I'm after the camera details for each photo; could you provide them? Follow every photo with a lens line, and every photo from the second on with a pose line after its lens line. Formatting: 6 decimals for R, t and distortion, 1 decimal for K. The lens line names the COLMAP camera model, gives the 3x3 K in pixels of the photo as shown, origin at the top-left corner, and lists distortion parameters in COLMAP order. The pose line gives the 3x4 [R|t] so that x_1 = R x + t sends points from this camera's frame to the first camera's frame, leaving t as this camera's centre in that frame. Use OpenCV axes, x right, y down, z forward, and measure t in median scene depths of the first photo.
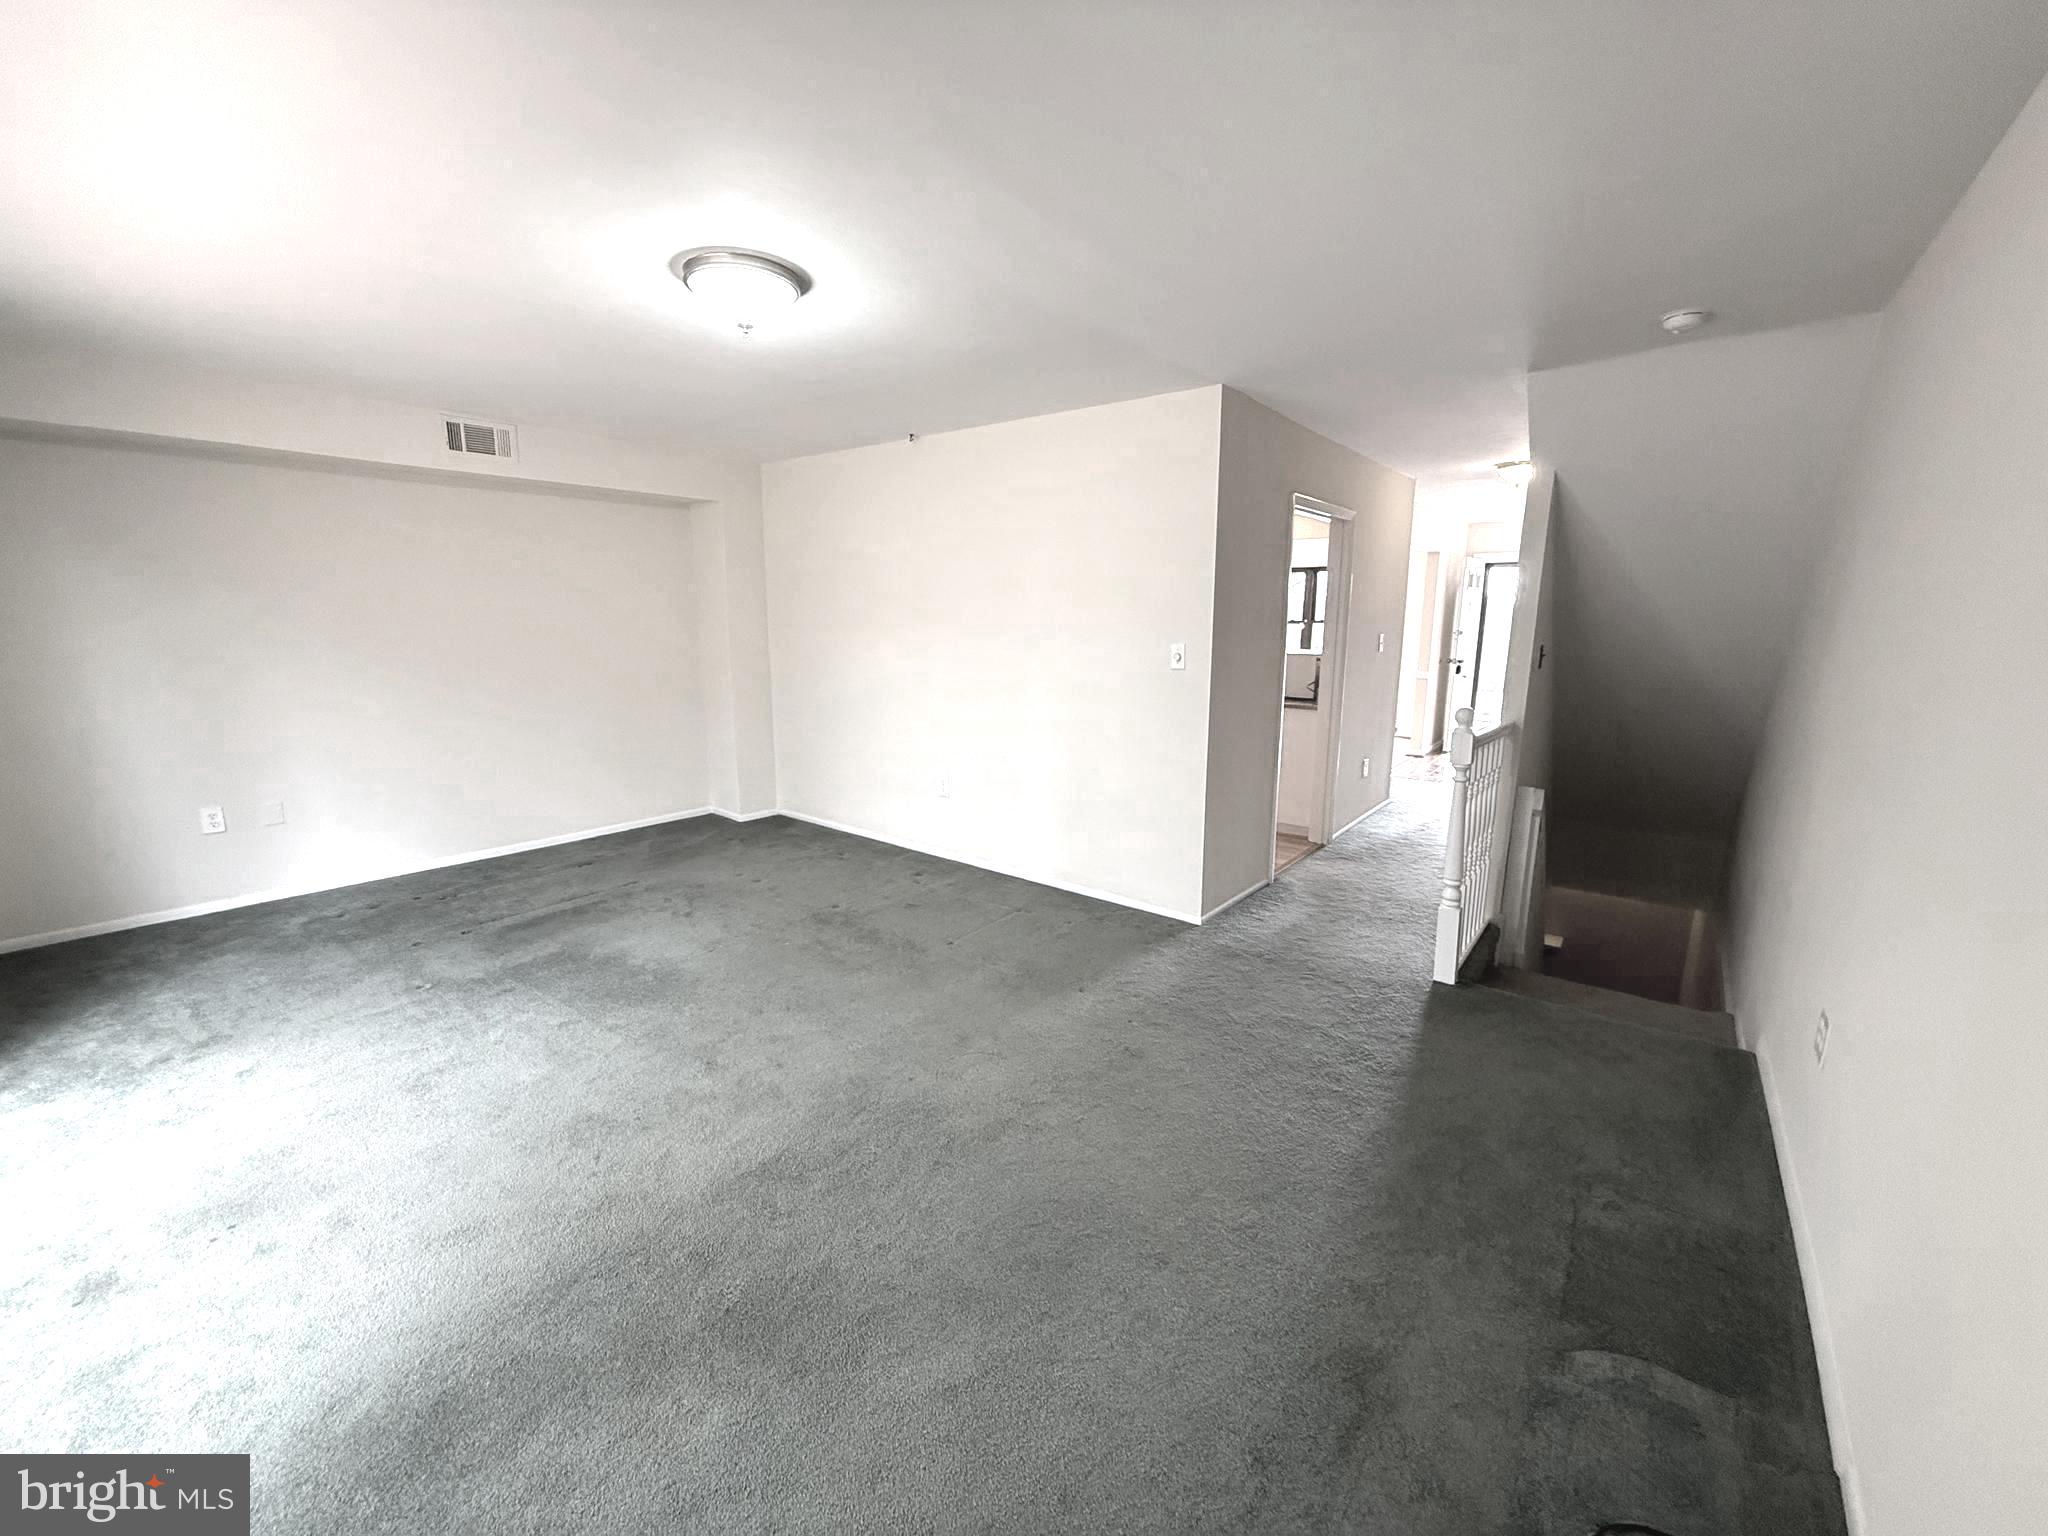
lens RADIAL K [[818.8, 0, 1023.1], [0, 818.8, 752.4], [0, 0, 1]] dist [0.002457, -0.000504]
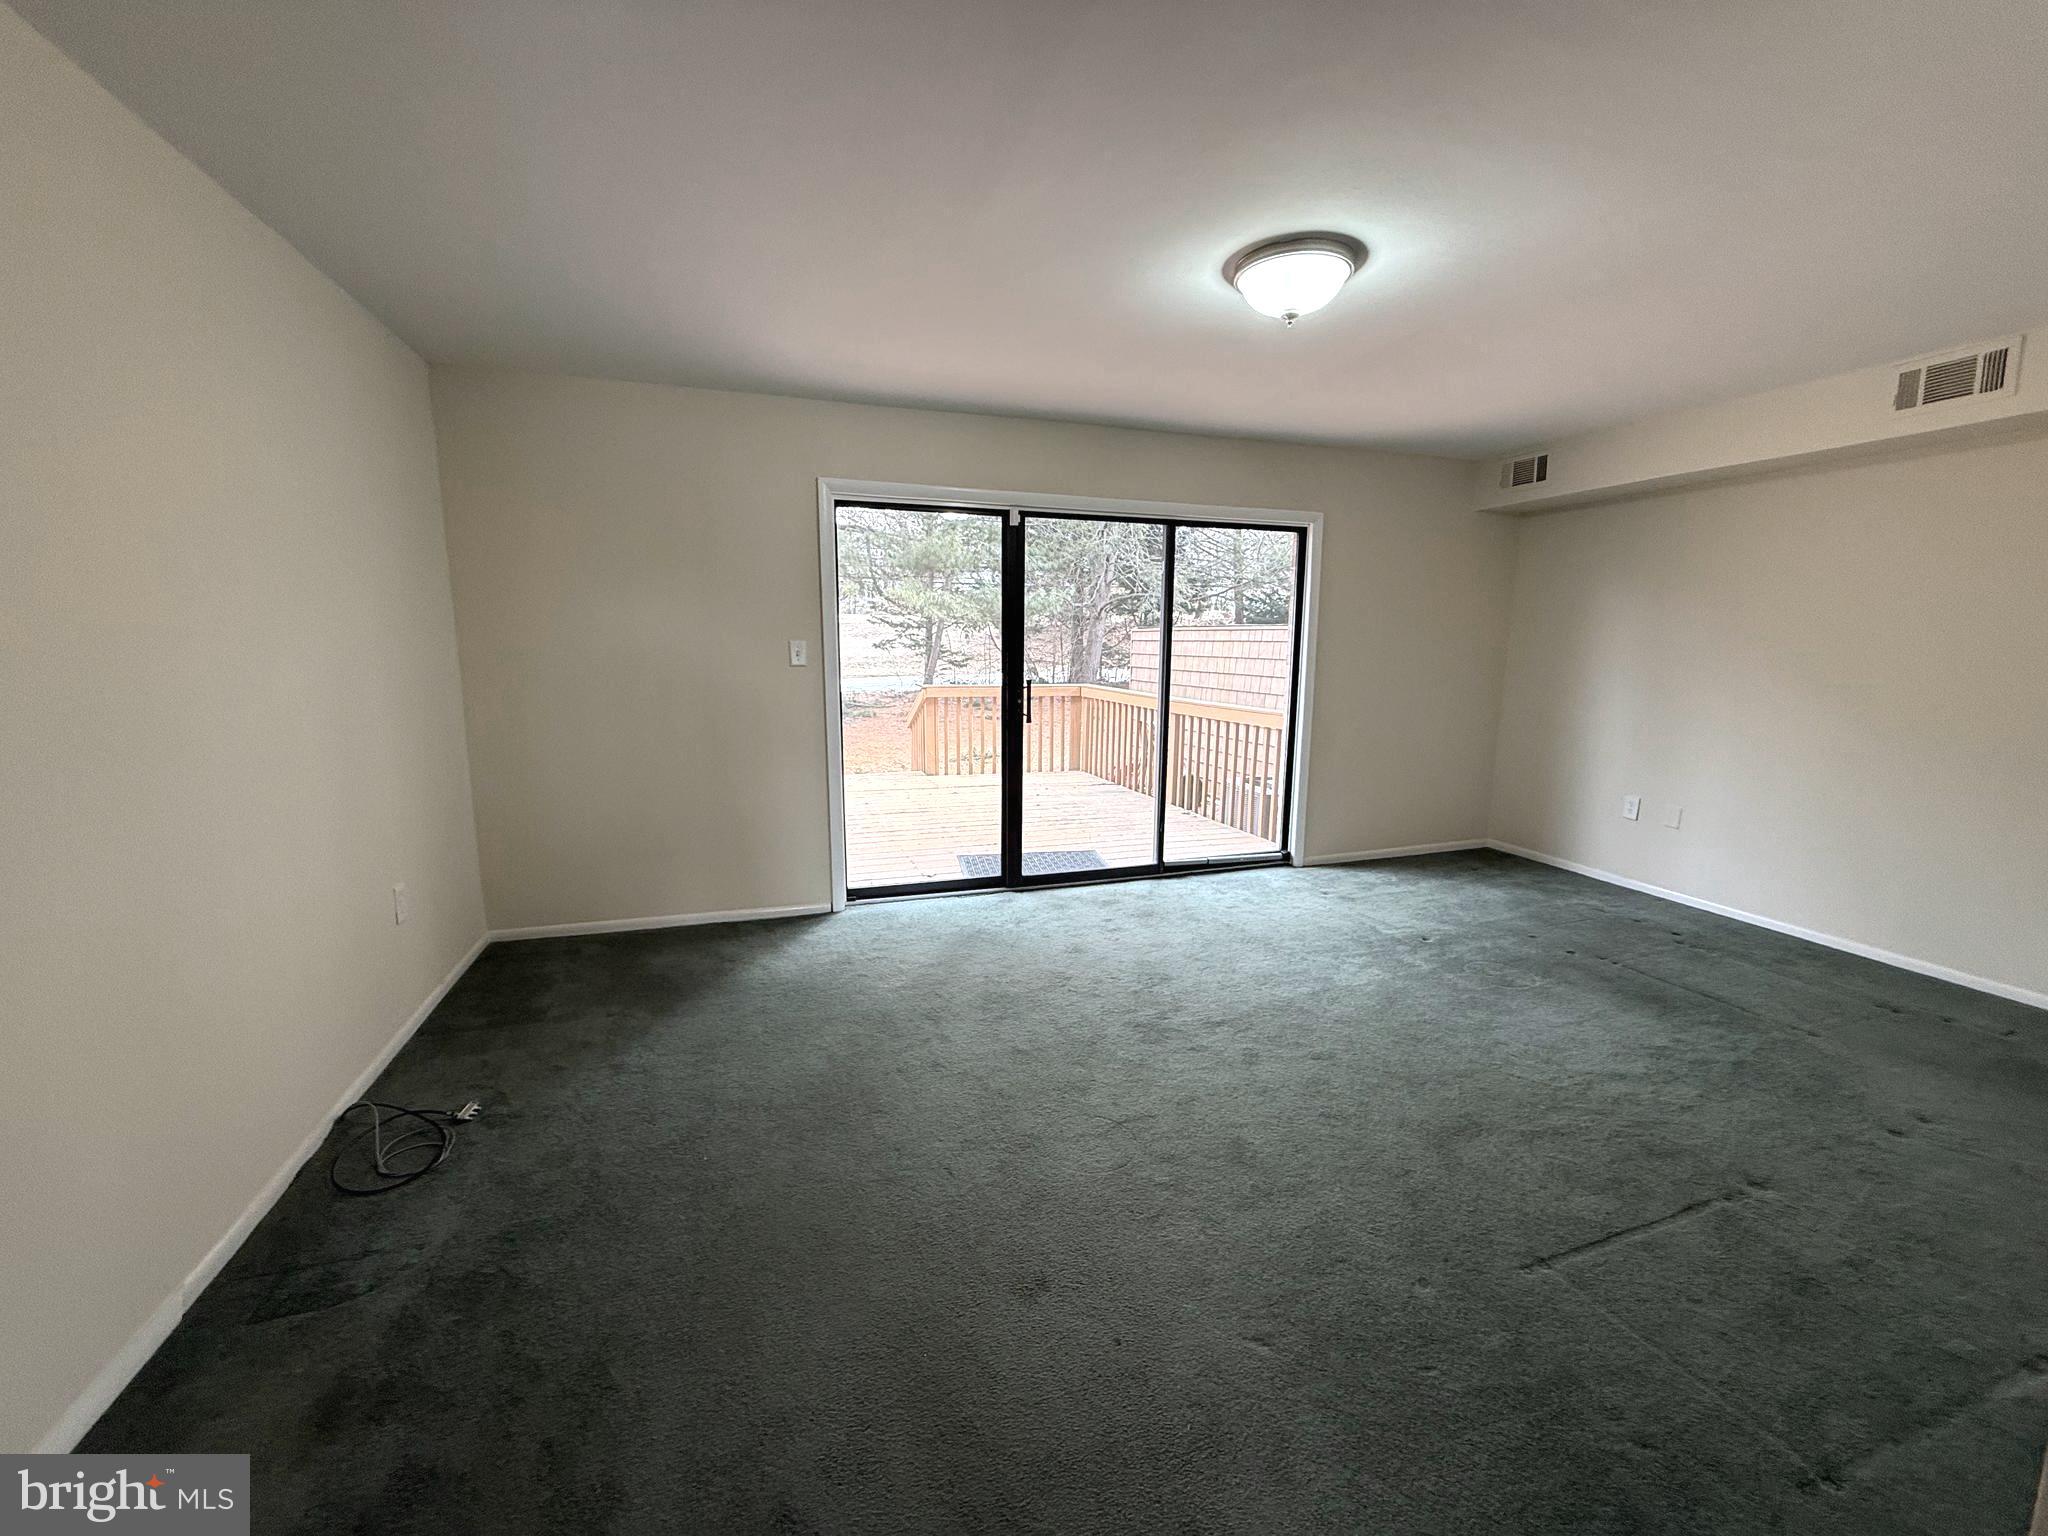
lens RADIAL K [[818.8, 0, 1020.8], [0, 818.8, 773.2], [0, 0, 1]] dist [0.002457, -0.000504]
pose [[-0.548166, 0.133472, -0.825651, 0.491518], [-0.145009, 0.957067, 0.250990, -0.144413], [0.823703, 0.257311, -0.505277, 0.952745]]
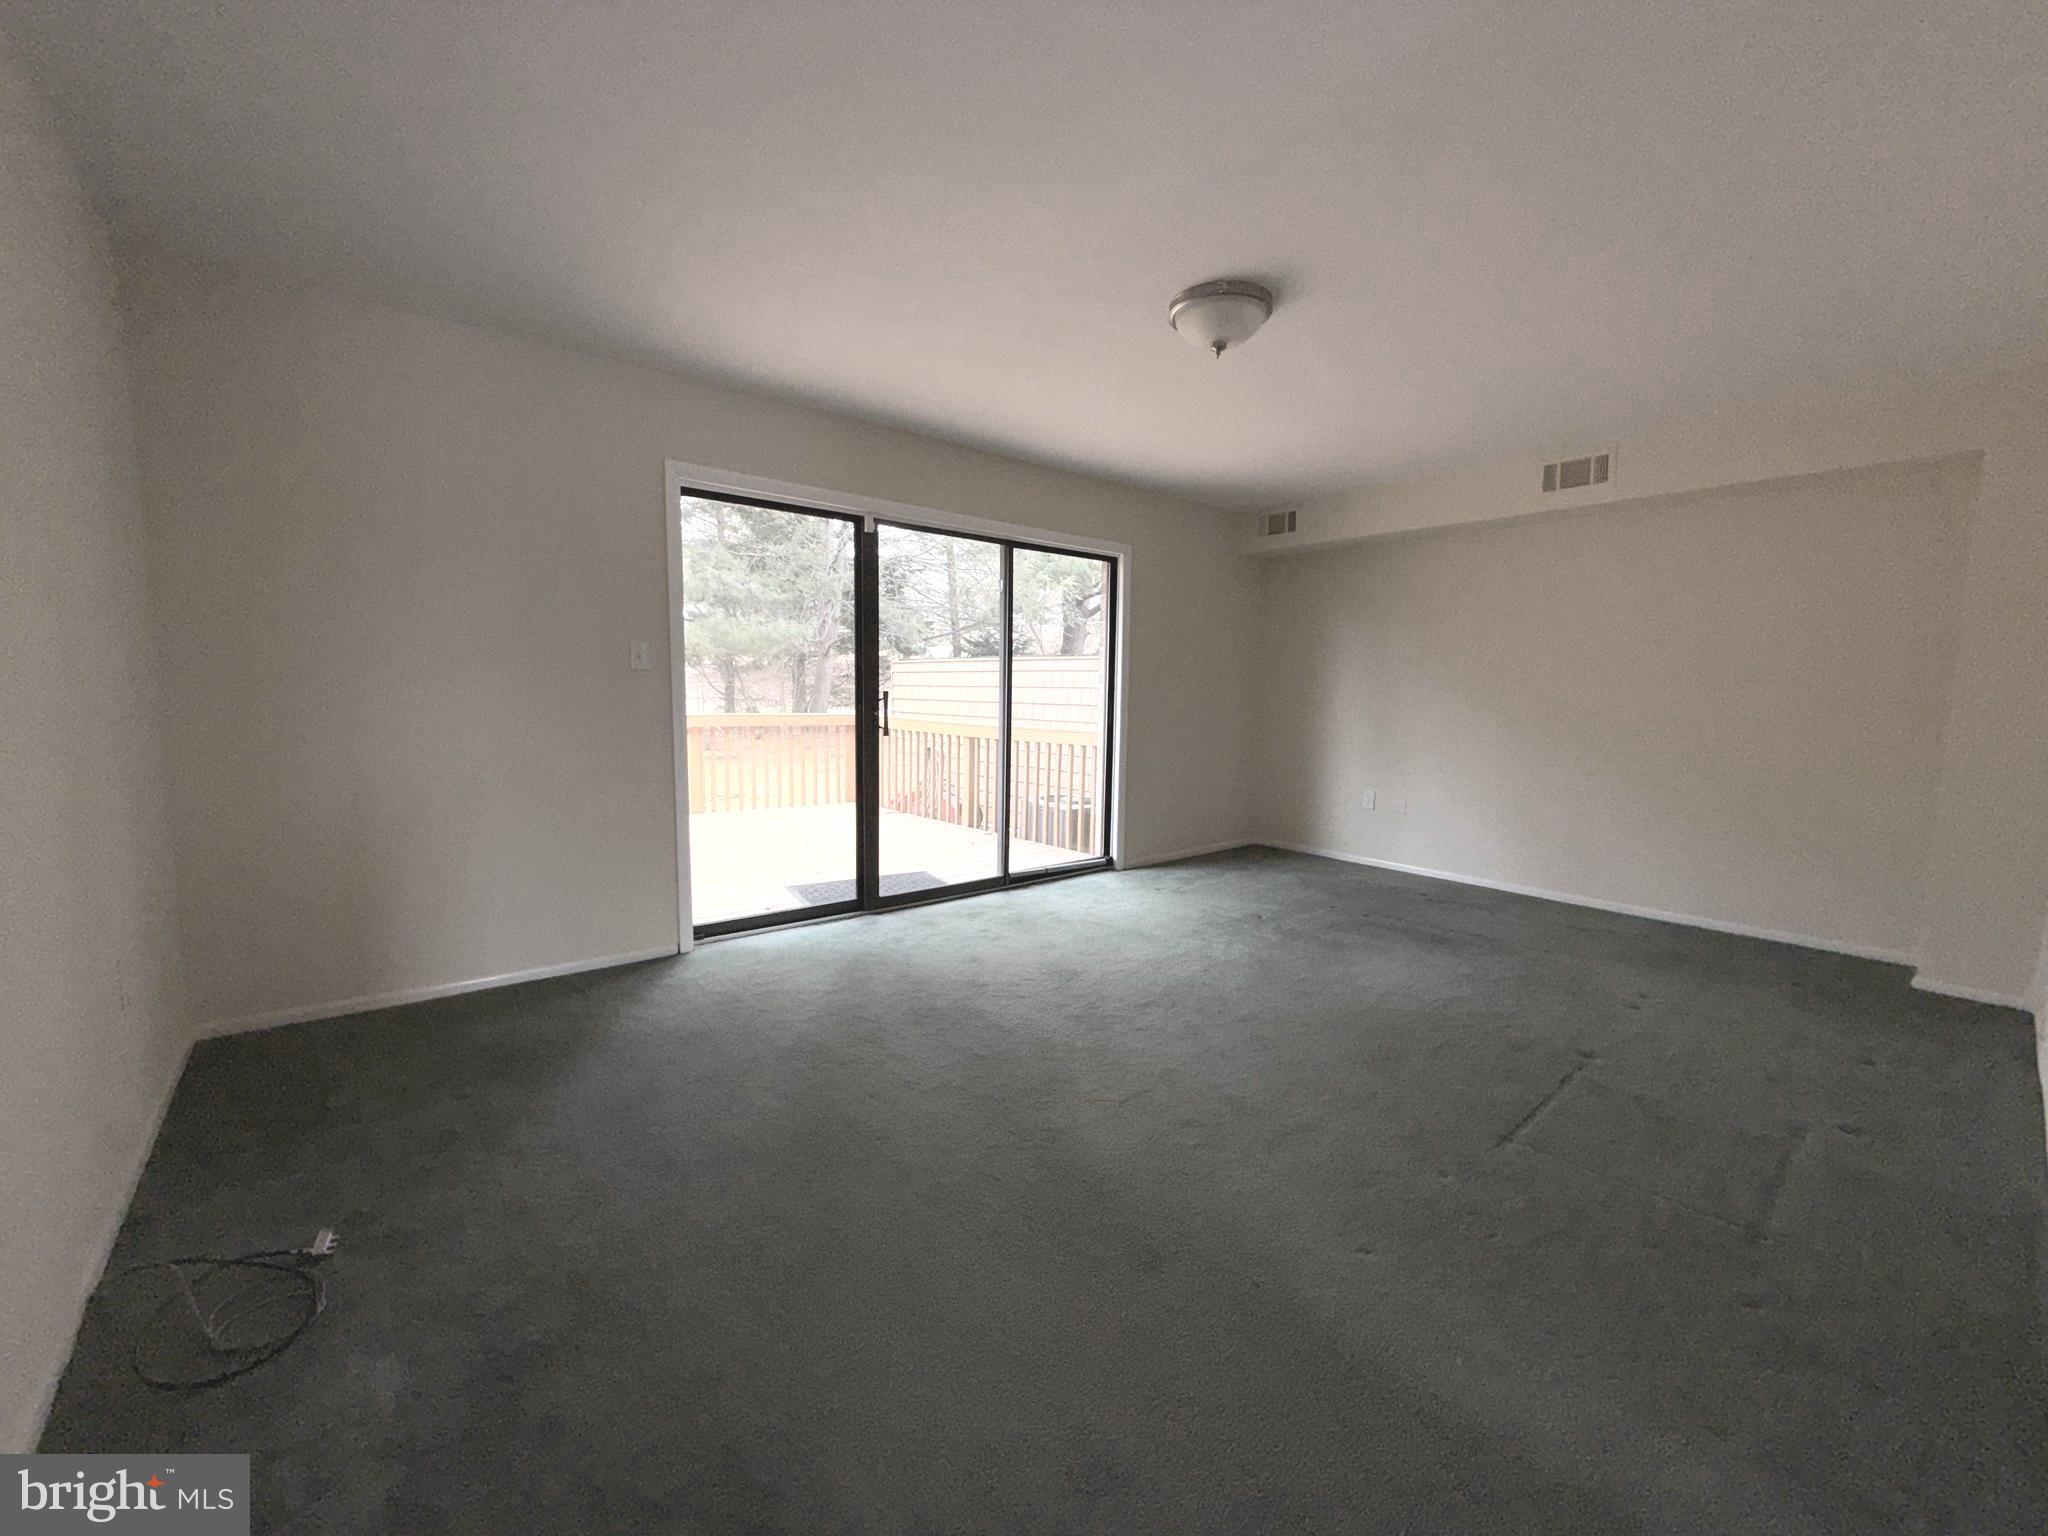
lens RADIAL K [[818.8, 0, 1020.7], [0, 818.8, 777.2], [0, 0, 1]] dist [0.002457, -0.000504]
pose [[-0.207485, 0.103993, -0.972695, 0.579722], [-0.177187, 0.973891, 0.141917, -0.055617], [0.962058, 0.201794, -0.183642, 0.741876]]
